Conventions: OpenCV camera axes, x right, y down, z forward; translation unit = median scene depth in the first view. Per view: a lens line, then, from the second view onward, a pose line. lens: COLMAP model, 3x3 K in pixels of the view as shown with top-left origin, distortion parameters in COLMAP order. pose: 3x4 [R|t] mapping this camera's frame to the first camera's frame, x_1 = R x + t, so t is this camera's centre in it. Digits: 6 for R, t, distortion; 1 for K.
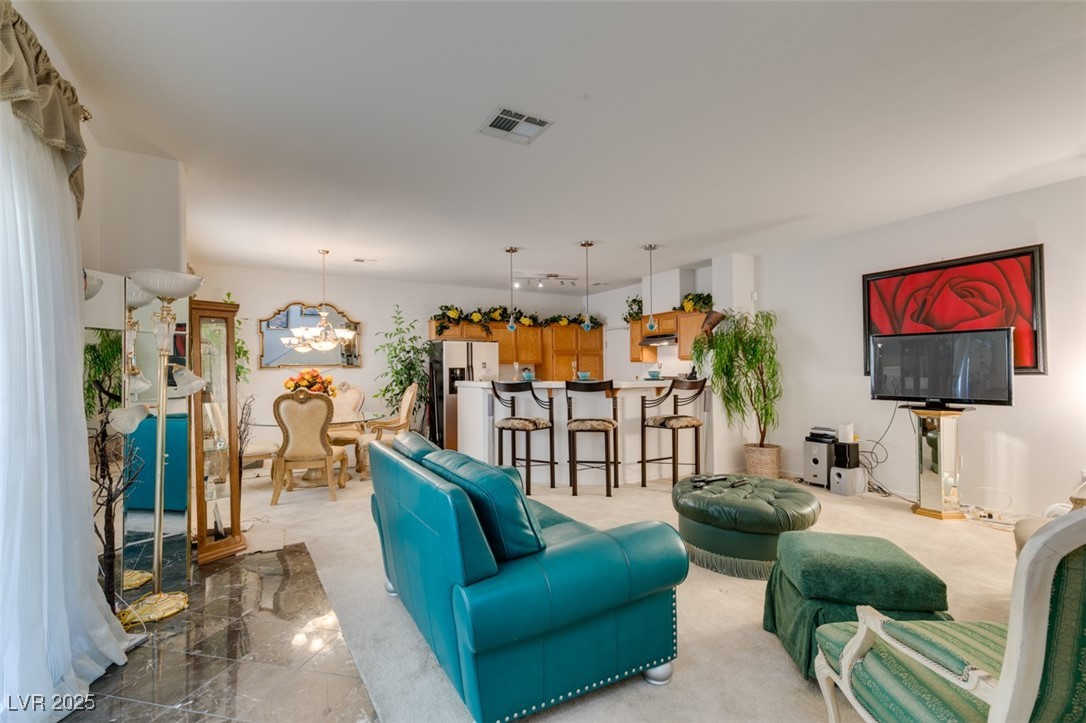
lens RADIAL K [[484.7, 0, 543.7], [0, 484.7, 364.8], [0, 0, 1]] dist [0.007048, -0.002324]
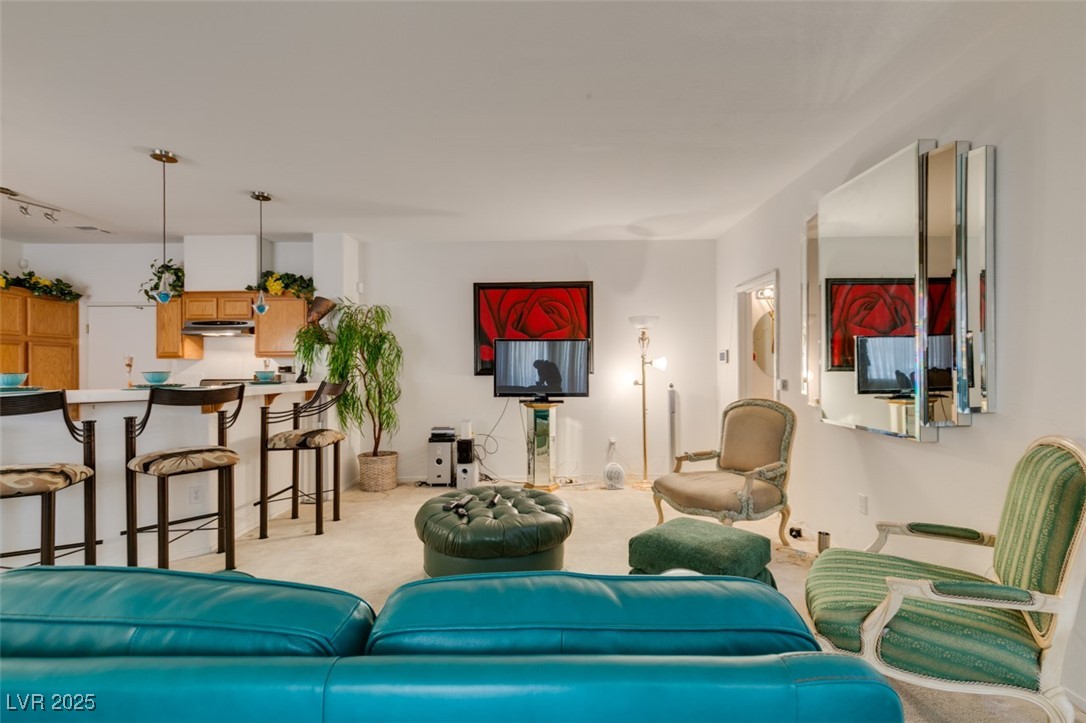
lens RADIAL K [[484.7, 0, 542.2], [0, 484.7, 366.4], [0, 0, 1]] dist [0.007048, -0.002324]
pose [[0.503956, 0.011513, 0.863653, -0.171670], [-0.010135, 0.999921, -0.007416, 0.006873], [-0.863670, -0.005016, 0.504032, 0.273540]]
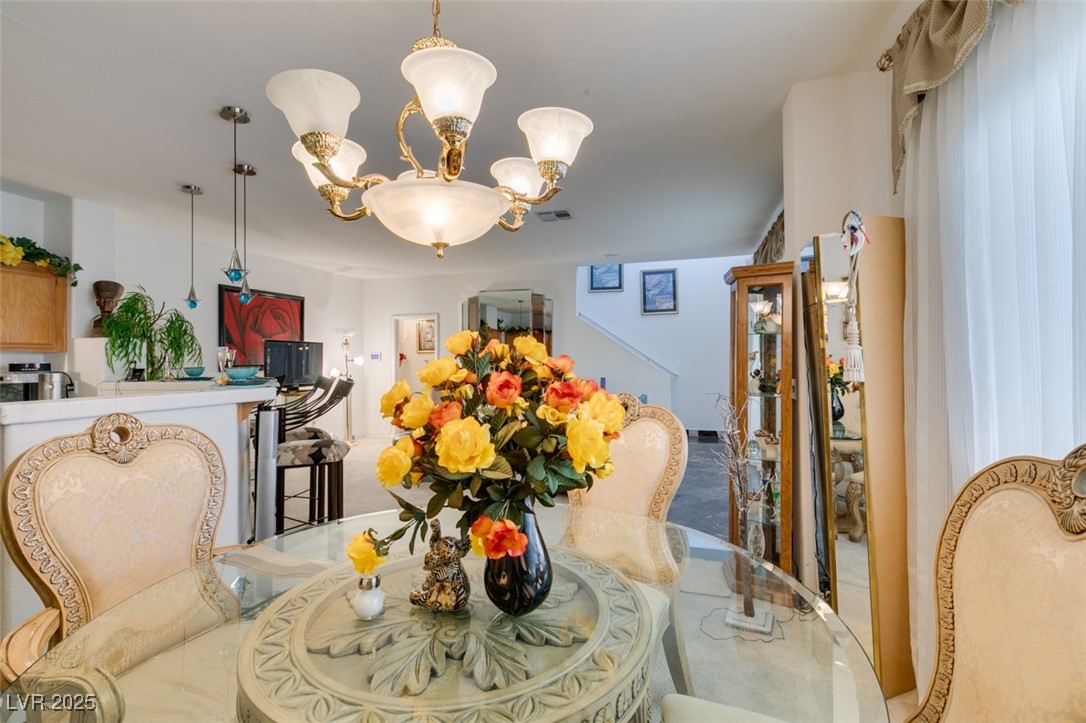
lens RADIAL K [[484.7, 0, 542.8], [0, 484.7, 354.5], [0, 0, 1]] dist [0.007048, -0.002324]
pose [[-0.689192, 0.027366, 0.724062, -0.594194], [0.009664, 0.999545, -0.028580, 0.018213], [-0.724515, -0.012700, -0.689142, 1.054177]]
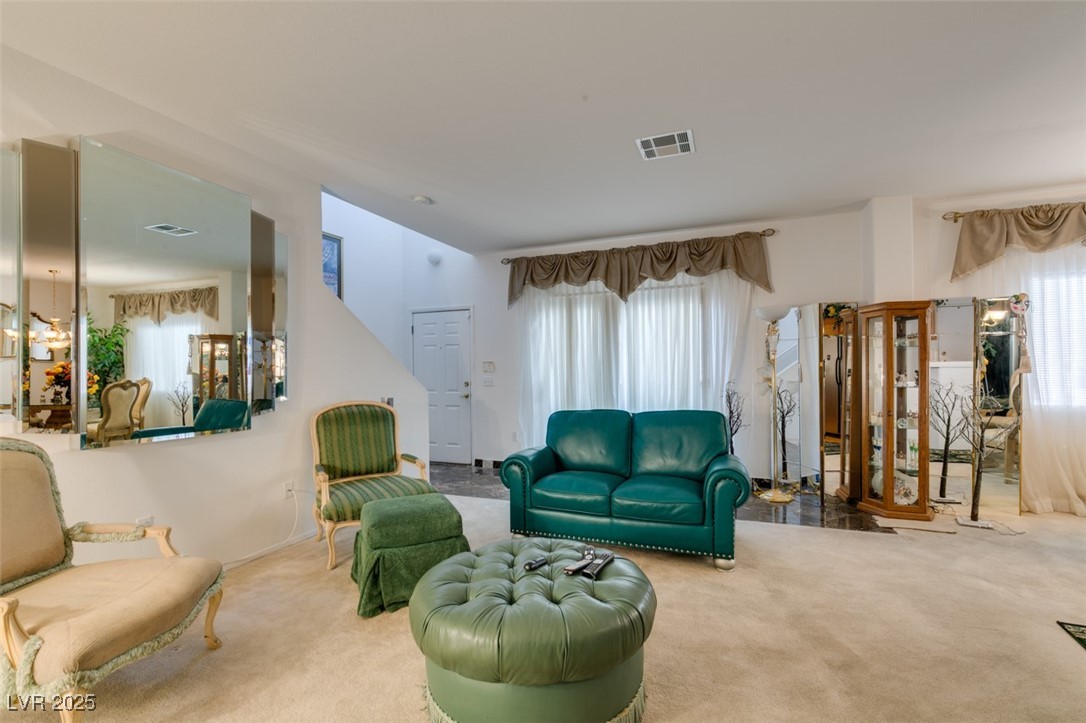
lens RADIAL K [[484.7, 0, 536.7], [0, 484.7, 369.0], [0, 0, 1]] dist [0.007048, -0.002324]
pose [[-0.789037, 0.020147, -0.614016, 0.420312], [0.027418, 0.999621, -0.002434, 0.007818], [0.613734, -0.018756, -0.789290, 0.814518]]
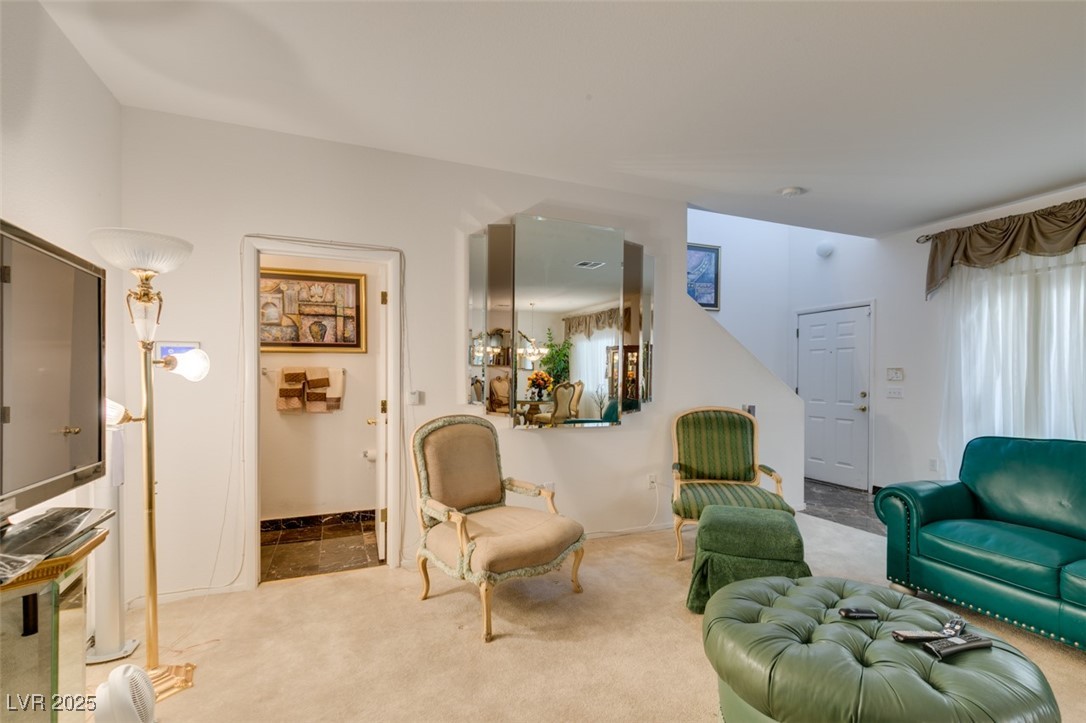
lens RADIAL K [[484.7, 0, 539.0], [0, 484.7, 380.4], [0, 0, 1]] dist [0.007048, -0.002324]
pose [[-0.991709, 0.008486, 0.128220, 0.366107], [0.007677, 0.999947, -0.006808, 0.009055], [-0.128271, -0.005767, -0.991722, 0.843502]]
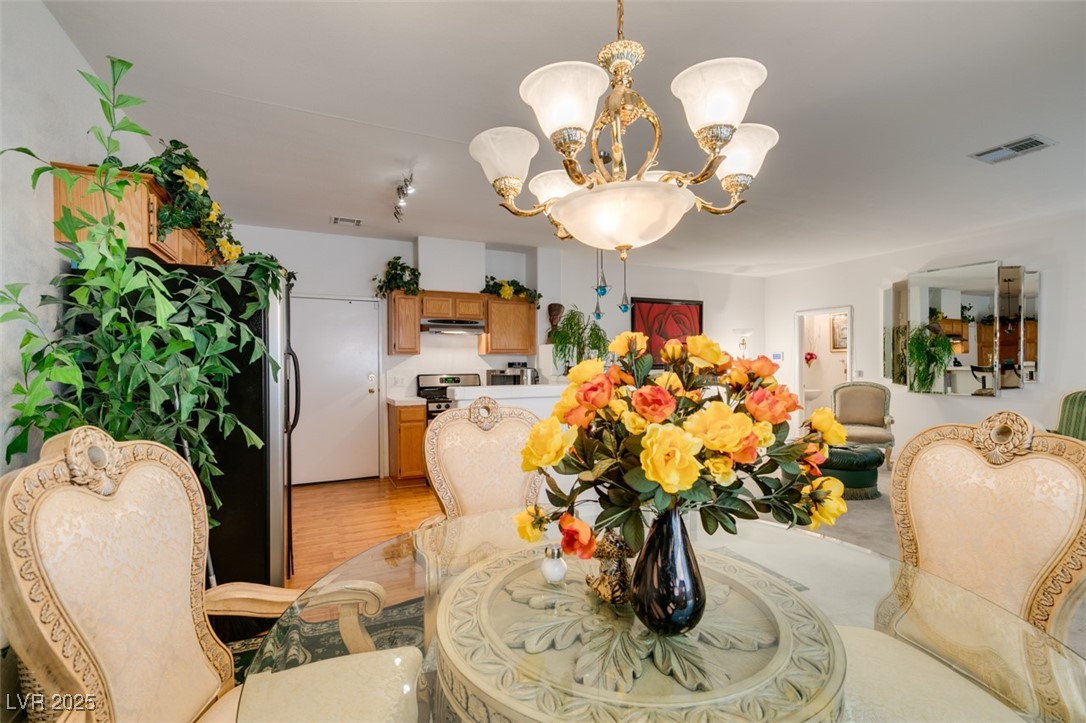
lens RADIAL K [[484.7, 0, 545.1], [0, 484.7, 366.0], [0, 0, 1]] dist [0.007048, -0.002324]
pose [[0.075487, 0.006946, 0.997123, -0.623211], [-0.006522, 0.999958, -0.006472, 0.018008], [-0.997125, -0.006015, 0.075529, 0.972184]]
